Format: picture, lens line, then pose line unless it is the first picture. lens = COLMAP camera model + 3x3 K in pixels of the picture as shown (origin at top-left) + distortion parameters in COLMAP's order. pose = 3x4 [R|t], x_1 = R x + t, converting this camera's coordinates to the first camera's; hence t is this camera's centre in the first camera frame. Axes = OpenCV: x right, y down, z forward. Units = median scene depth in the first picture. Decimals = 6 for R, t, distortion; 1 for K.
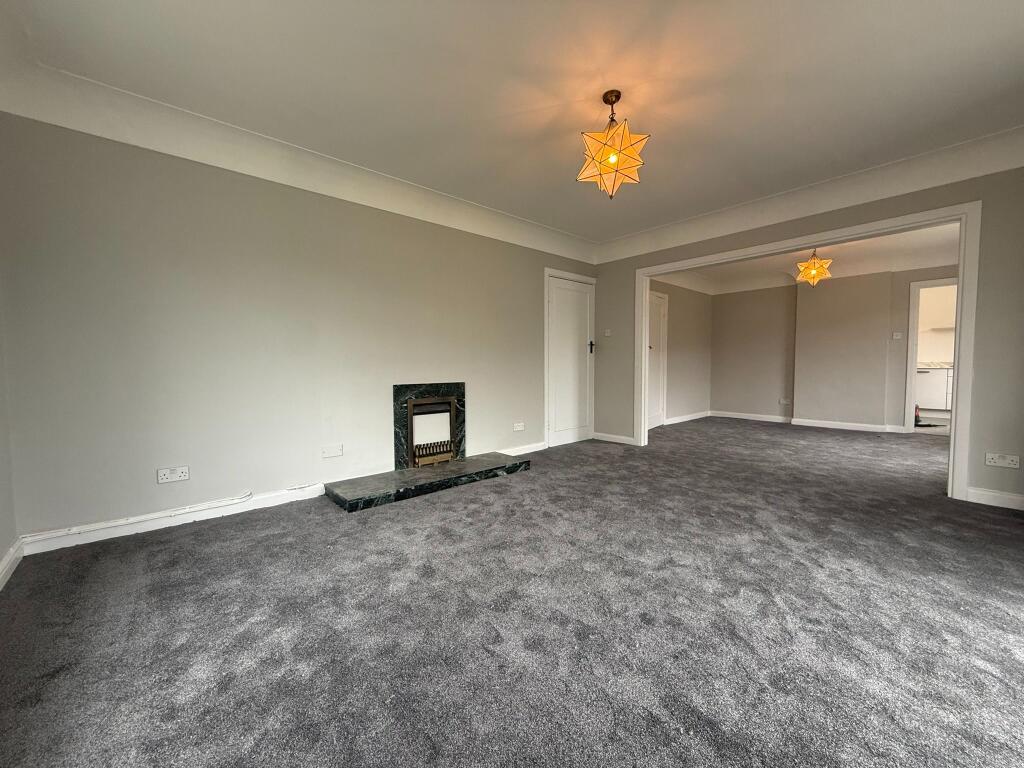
lens RADIAL K [[409.1, 0, 508.9], [0, 409.1, 382.7], [0, 0, 1]] dist [0.001714, 0.000021]
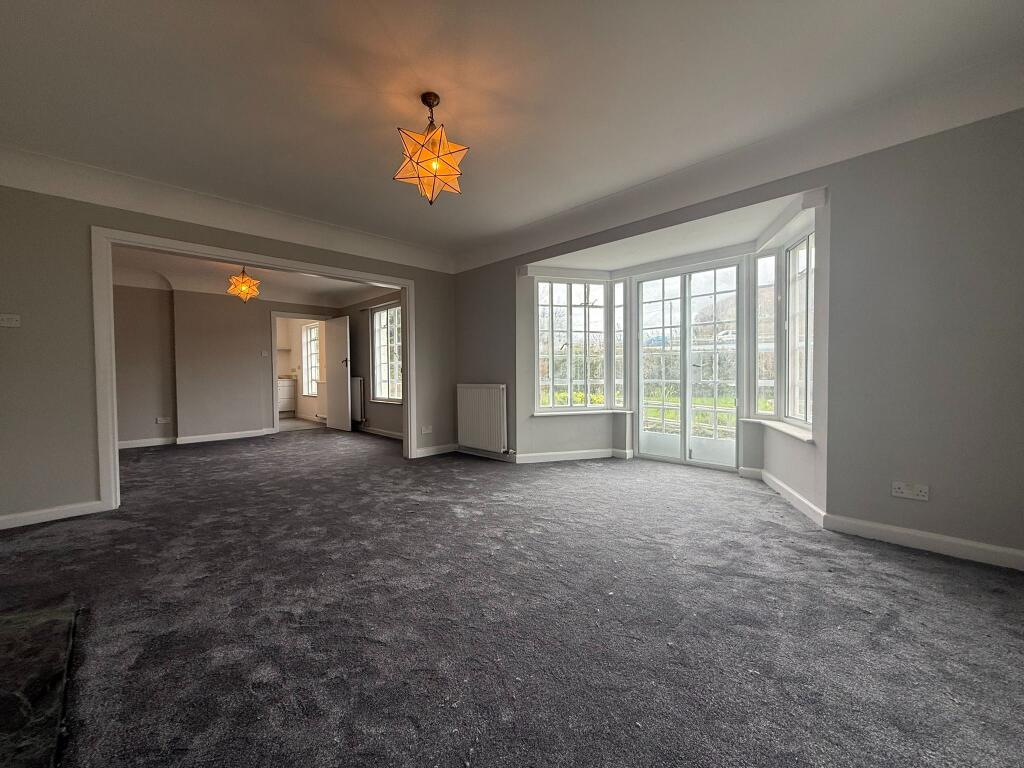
lens RADIAL K [[409.1, 0, 508.2], [0, 409.1, 384.5], [0, 0, 1]] dist [0.001714, 0.000021]
pose [[-0.056383, -0.024945, 0.998098, -0.592561], [0.053445, 0.998179, 0.027966, -0.039086], [-0.996978, 0.054921, -0.054947, 0.735784]]
